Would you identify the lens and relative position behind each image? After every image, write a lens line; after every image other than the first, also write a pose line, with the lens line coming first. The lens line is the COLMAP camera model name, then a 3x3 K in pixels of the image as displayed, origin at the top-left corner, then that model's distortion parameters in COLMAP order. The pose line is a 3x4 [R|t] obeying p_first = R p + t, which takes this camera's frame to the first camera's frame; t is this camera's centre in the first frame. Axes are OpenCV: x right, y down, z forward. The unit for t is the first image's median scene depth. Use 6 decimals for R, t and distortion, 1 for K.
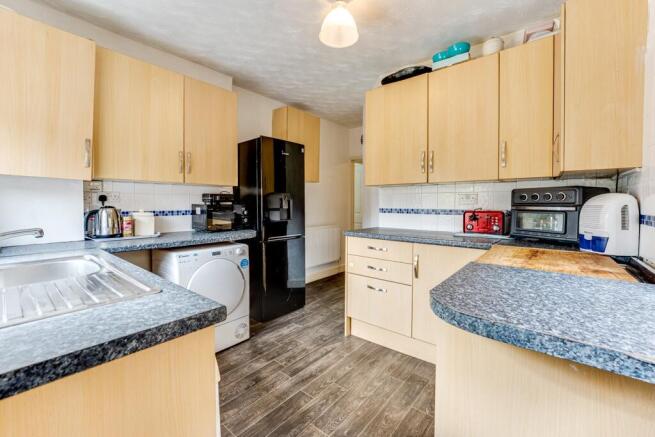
lens RADIAL K [[275.9, 0, 328.1], [0, 275.9, 209.9], [0, 0, 1]] dist [-0.001055, -0.000091]
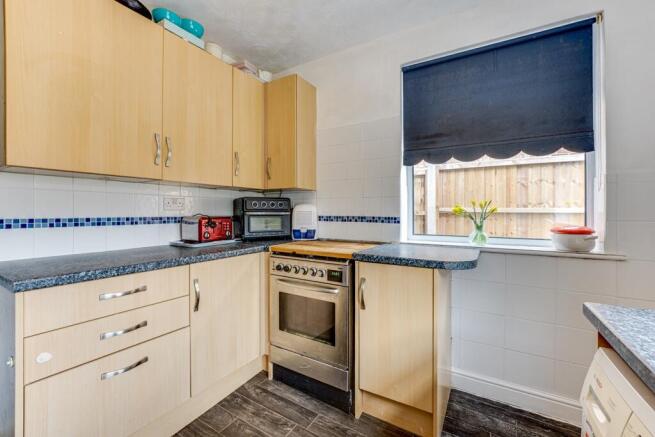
lens RADIAL K [[275.9, 0, 328.1], [0, 275.9, 209.9], [0, 0, 1]] dist [-0.001055, -0.000091]
pose [[-0.145509, 0.008403, 0.989321, -0.433193], [0.022510, 0.999733, -0.005180, -0.007183], [-0.989101, 0.021516, -0.145660, 0.731739]]
